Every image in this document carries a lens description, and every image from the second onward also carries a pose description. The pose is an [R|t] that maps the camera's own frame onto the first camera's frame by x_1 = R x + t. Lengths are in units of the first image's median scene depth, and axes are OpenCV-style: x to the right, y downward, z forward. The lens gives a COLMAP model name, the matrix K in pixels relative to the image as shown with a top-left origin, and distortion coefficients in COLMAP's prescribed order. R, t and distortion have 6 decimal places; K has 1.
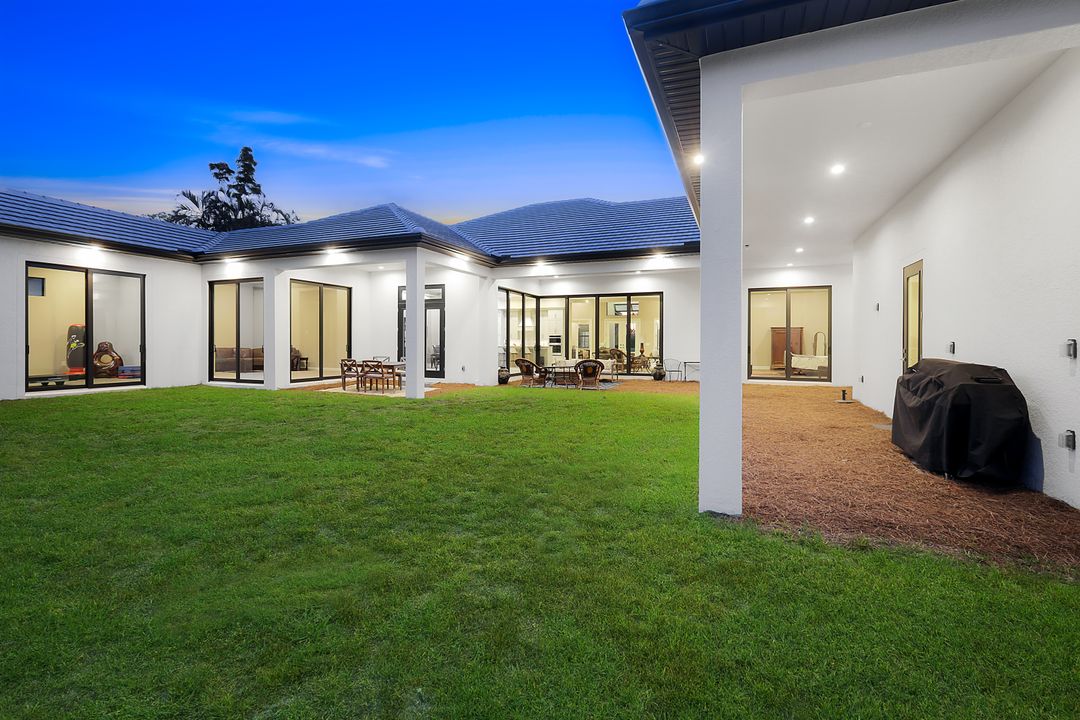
lens RADIAL K [[495.9, 0, 540.0], [0, 495.9, 360.0], [0, 0, 1]] dist [0.000907, -0.000023]
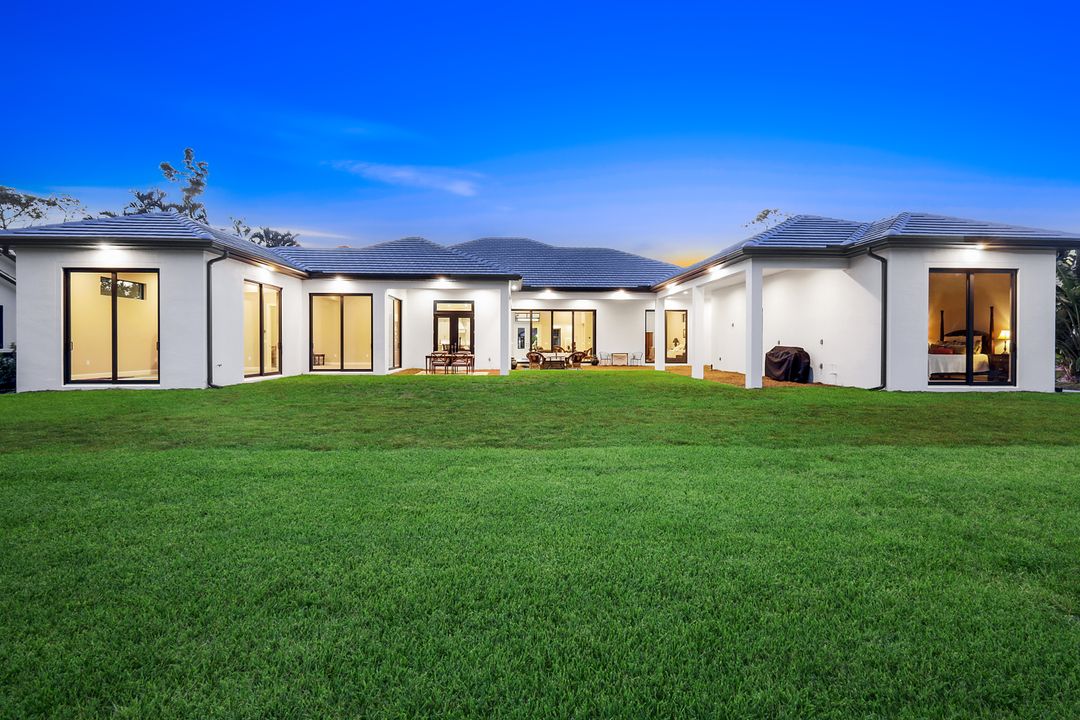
lens RADIAL K [[495.9, 0, 540.0], [0, 495.9, 360.0], [0, 0, 1]] dist [0.000907, -0.000023]
pose [[0.901777, -0.014901, 0.431945, -0.643358], [0.015508, 0.999878, 0.002117, 0.018519], [-0.431924, 0.004790, 0.901897, -0.383673]]
